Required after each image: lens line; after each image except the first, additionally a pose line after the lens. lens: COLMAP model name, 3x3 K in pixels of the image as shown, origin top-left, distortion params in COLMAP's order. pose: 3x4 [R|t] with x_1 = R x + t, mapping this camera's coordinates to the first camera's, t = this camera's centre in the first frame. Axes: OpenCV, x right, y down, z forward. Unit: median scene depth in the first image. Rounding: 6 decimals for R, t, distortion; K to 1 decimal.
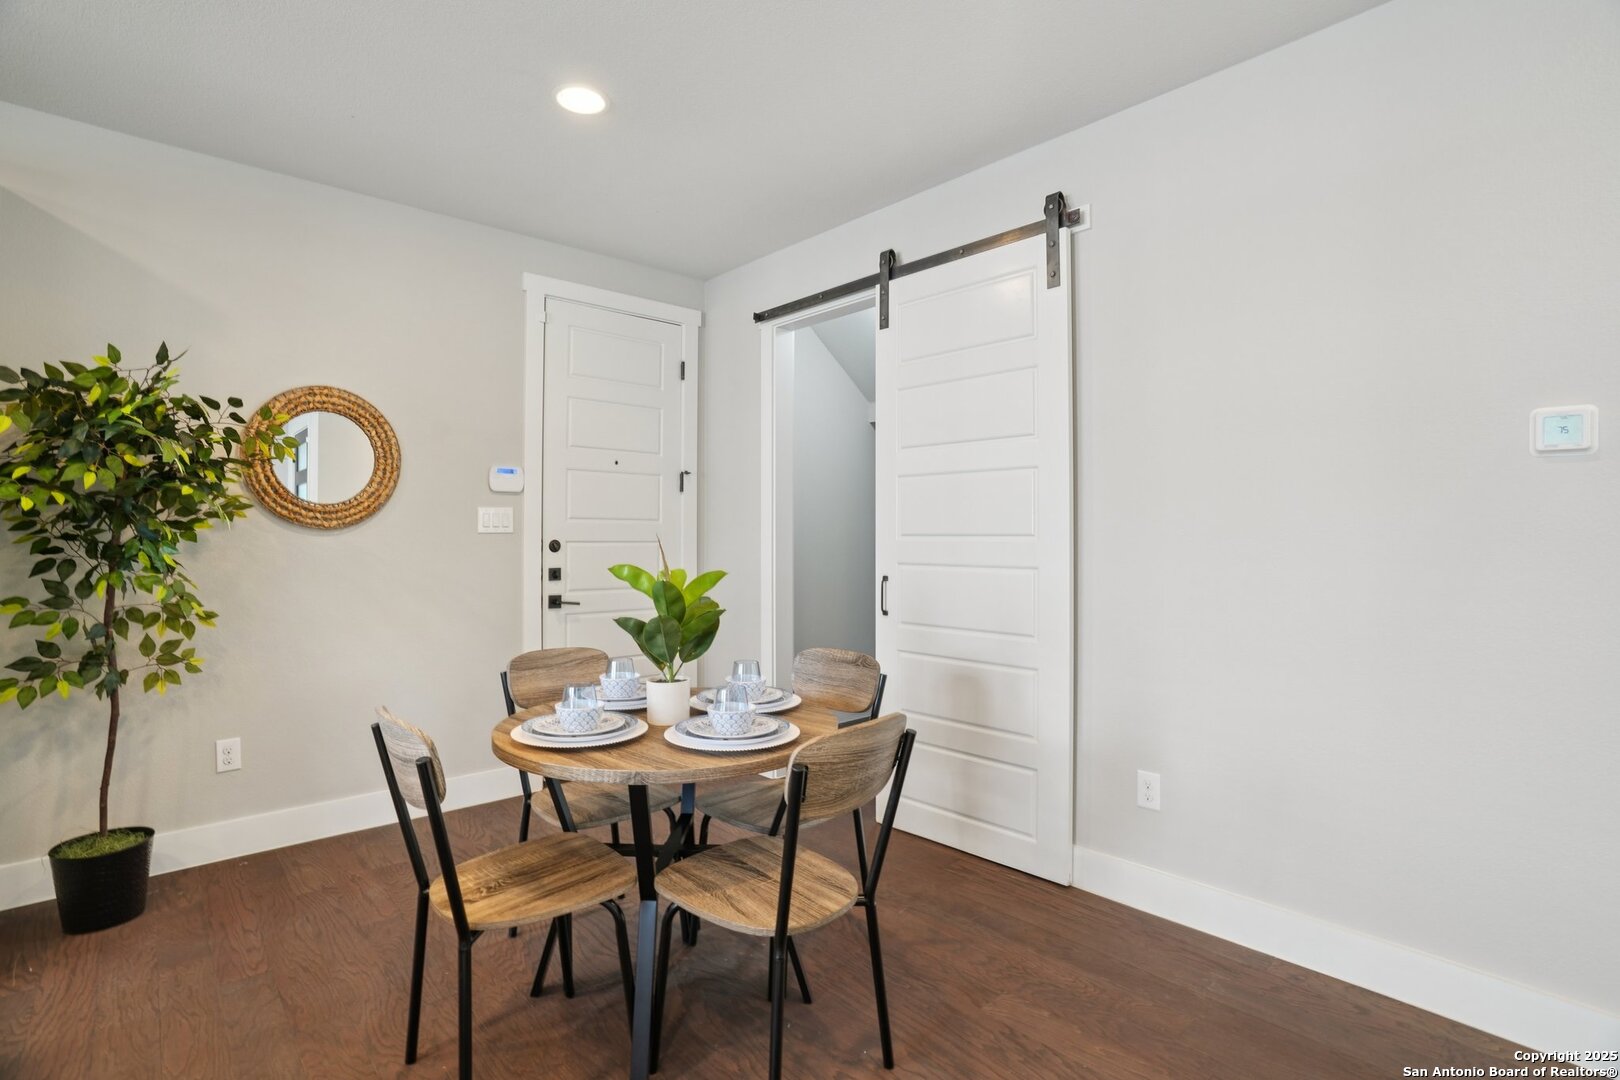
lens RADIAL K [[754.3, 0, 812.8], [0, 754.3, 534.8], [0, 0, 1]] dist [-0.043435, 0.011920]
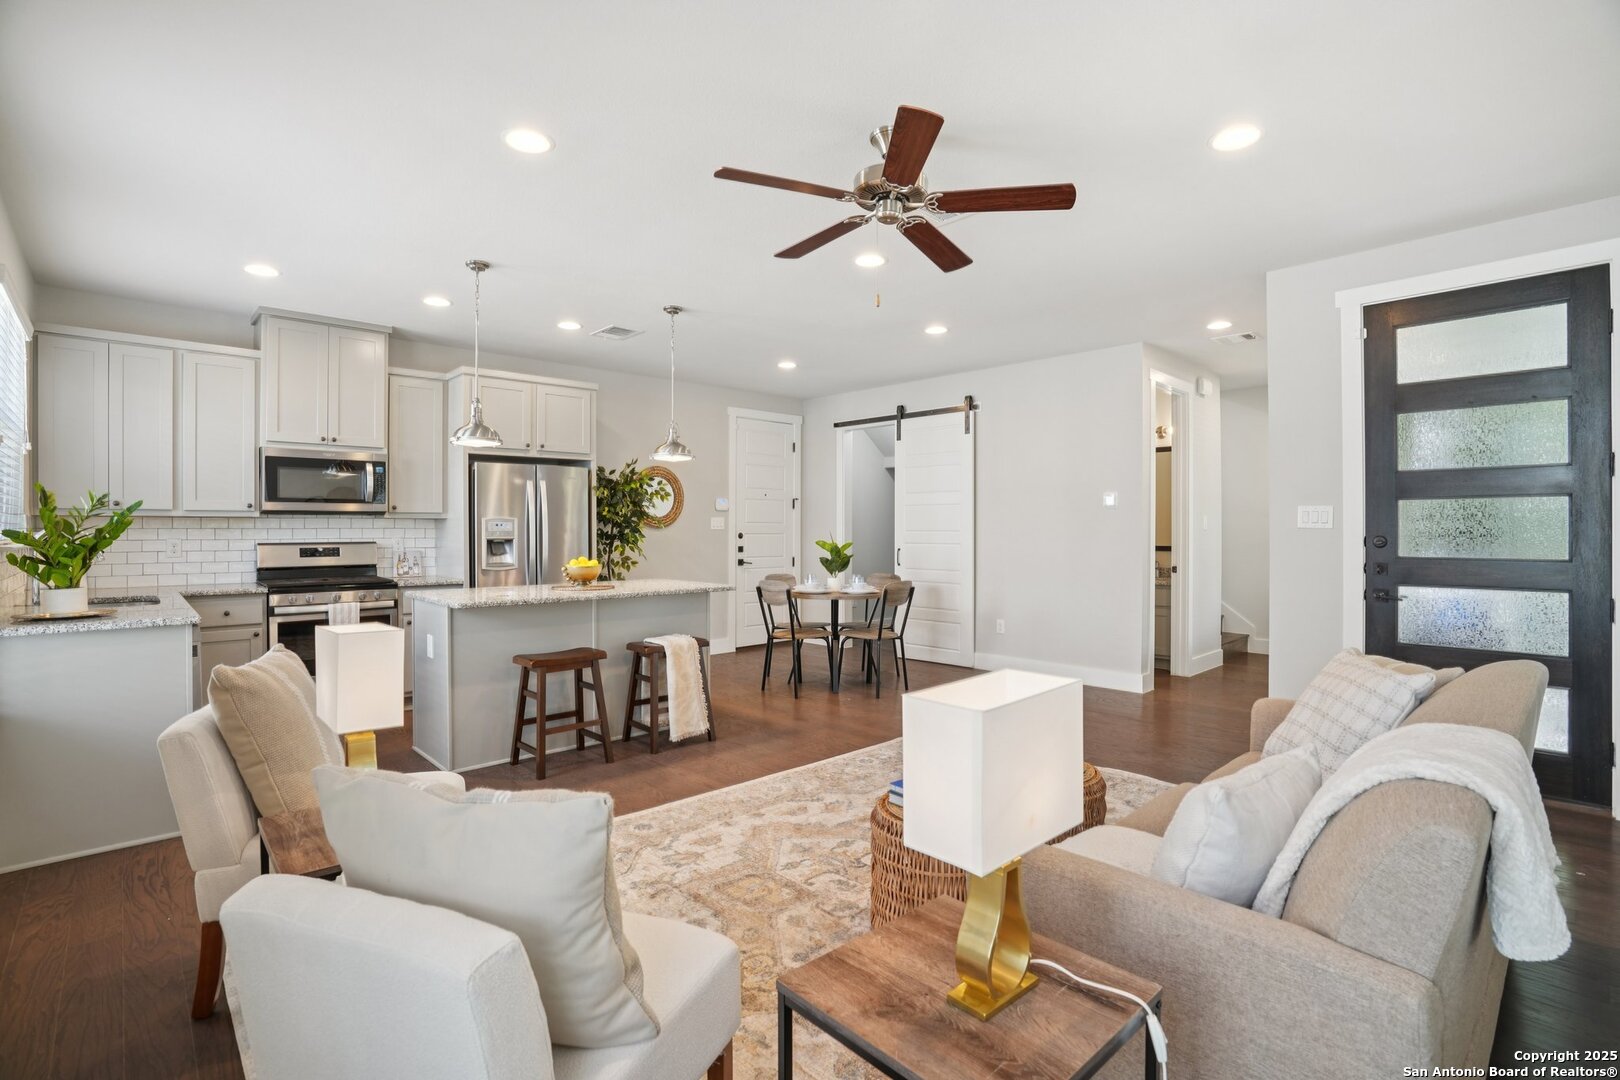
lens RADIAL K [[754.3, 0, 807.0], [0, 754.3, 538.8], [0, 0, 1]] dist [-0.043435, 0.011920]
pose [[0.999971, 0.000857, 0.007552, -0.203862], [-0.000959, 0.999908, 0.013530, -0.006440], [-0.007540, -0.013537, 0.999880, -1.305940]]
